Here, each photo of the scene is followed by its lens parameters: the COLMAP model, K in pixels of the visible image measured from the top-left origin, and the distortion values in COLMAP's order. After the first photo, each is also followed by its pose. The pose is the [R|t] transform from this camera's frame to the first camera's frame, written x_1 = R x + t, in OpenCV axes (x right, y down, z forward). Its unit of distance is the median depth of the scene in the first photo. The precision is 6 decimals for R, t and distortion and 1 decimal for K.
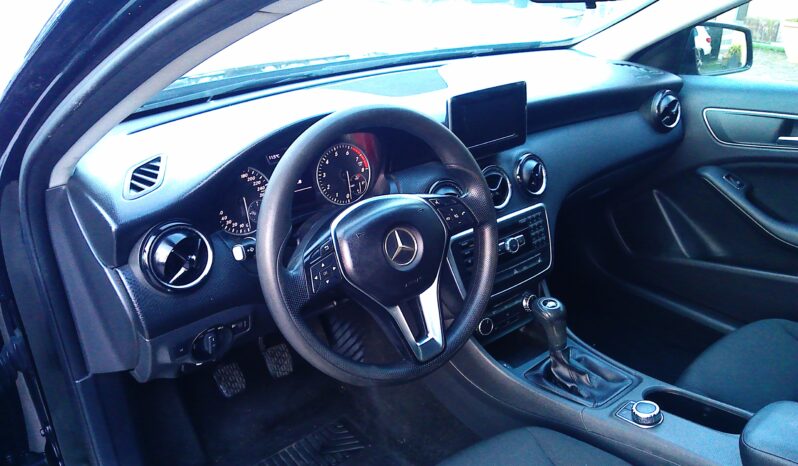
lens RADIAL K [[617.5, 0, 399.0], [0, 617.5, 233.0], [0, 0, 1]] dist [0.059520, -0.000730]
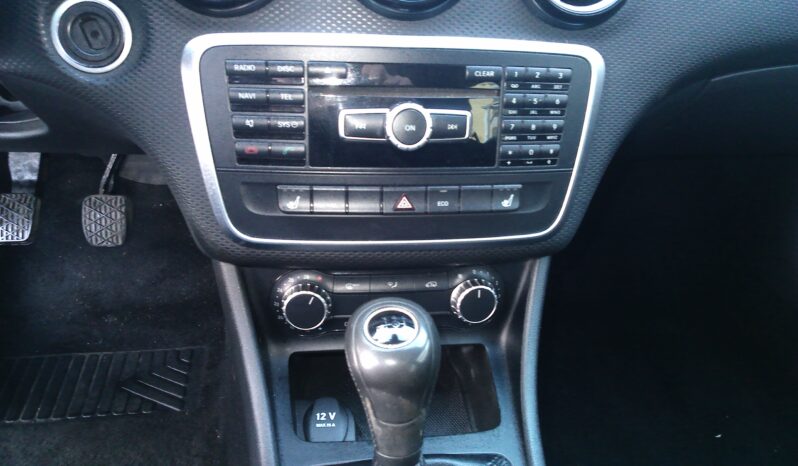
lens RADIAL K [[617.5, 0, 399.0], [0, 617.5, 233.0], [0, 0, 1]] dist [0.059520, -0.000730]
pose [[0.851256, 0.364235, -0.377752, 0.315975], [-0.298815, 0.928218, 0.221632, 0.001061], [0.431362, -0.075787, 0.898990, 0.659351]]
